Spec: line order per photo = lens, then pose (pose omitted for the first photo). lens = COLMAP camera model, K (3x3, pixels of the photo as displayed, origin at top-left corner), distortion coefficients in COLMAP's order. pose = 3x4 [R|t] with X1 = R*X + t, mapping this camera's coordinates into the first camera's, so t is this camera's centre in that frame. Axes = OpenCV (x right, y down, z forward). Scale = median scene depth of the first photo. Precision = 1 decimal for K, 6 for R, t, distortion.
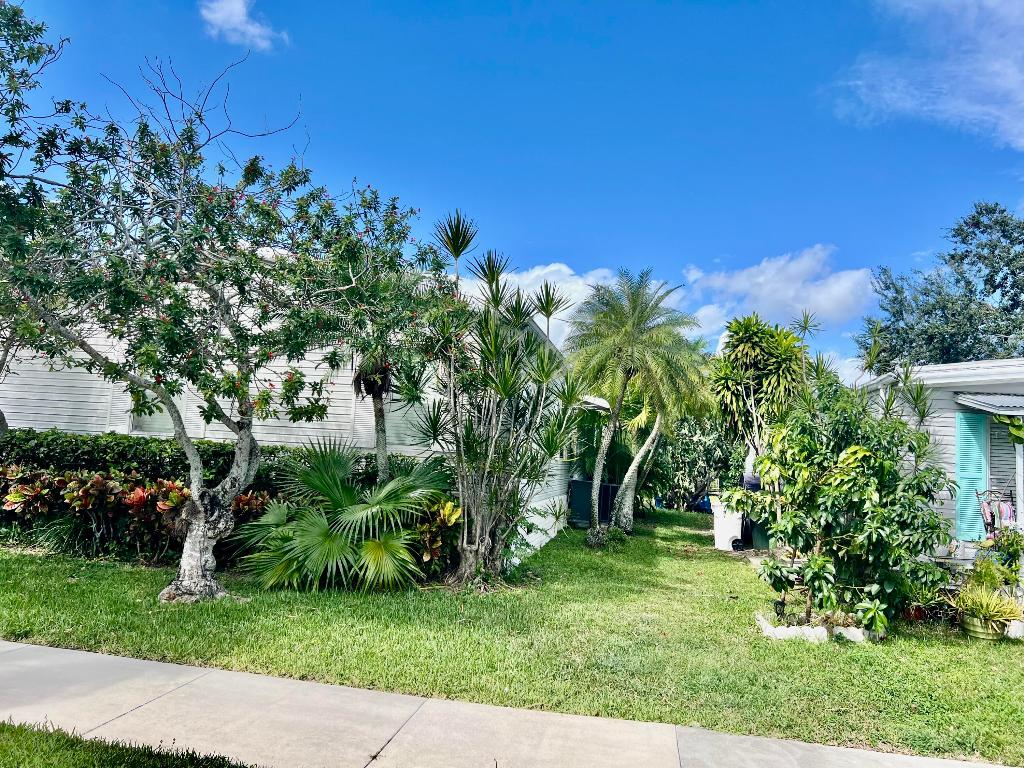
lens RADIAL K [[764.7, 0, 511.7], [0, 764.7, 394.5], [0, 0, 1]] dist [0.061622, -0.063026]
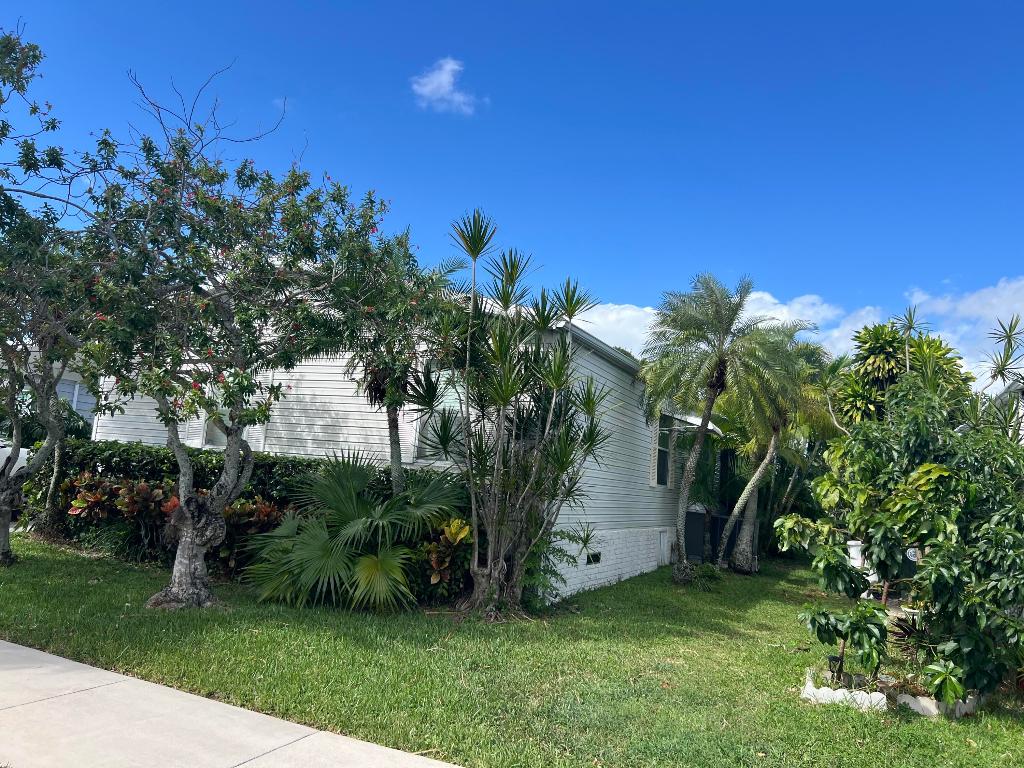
lens RADIAL K [[764.7, 0, 511.7], [0, 764.7, 394.5], [0, 0, 1]] dist [0.061622, -0.063026]
pose [[0.968491, -0.007173, -0.248944, 0.207053], [-0.004215, 0.998970, -0.045182, 0.030406], [0.249012, 0.044807, 0.967463, 0.113789]]
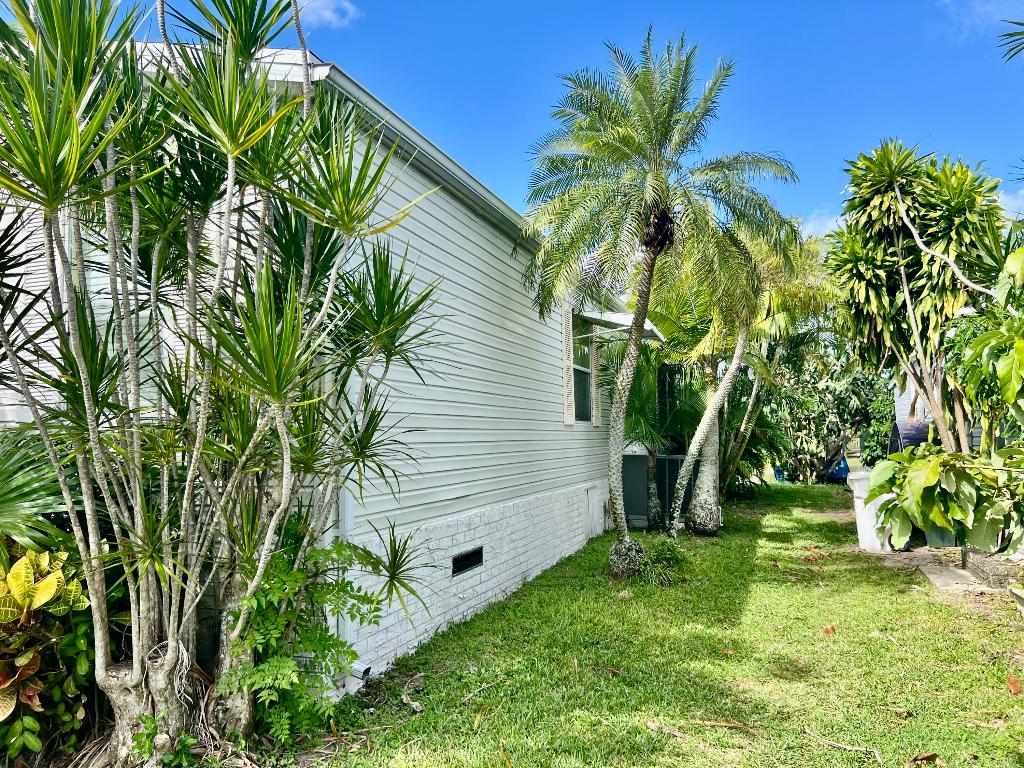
lens RADIAL K [[745.0, 0, 513.6], [0, 745.0, 386.2], [0, 0, 1]] dist [0.071858, -0.199561]
pose [[0.982915, -0.087034, -0.162184, 0.188895], [0.089235, 0.995991, 0.006322, 0.079474], [0.160984, -0.020686, 0.986740, 0.686098]]
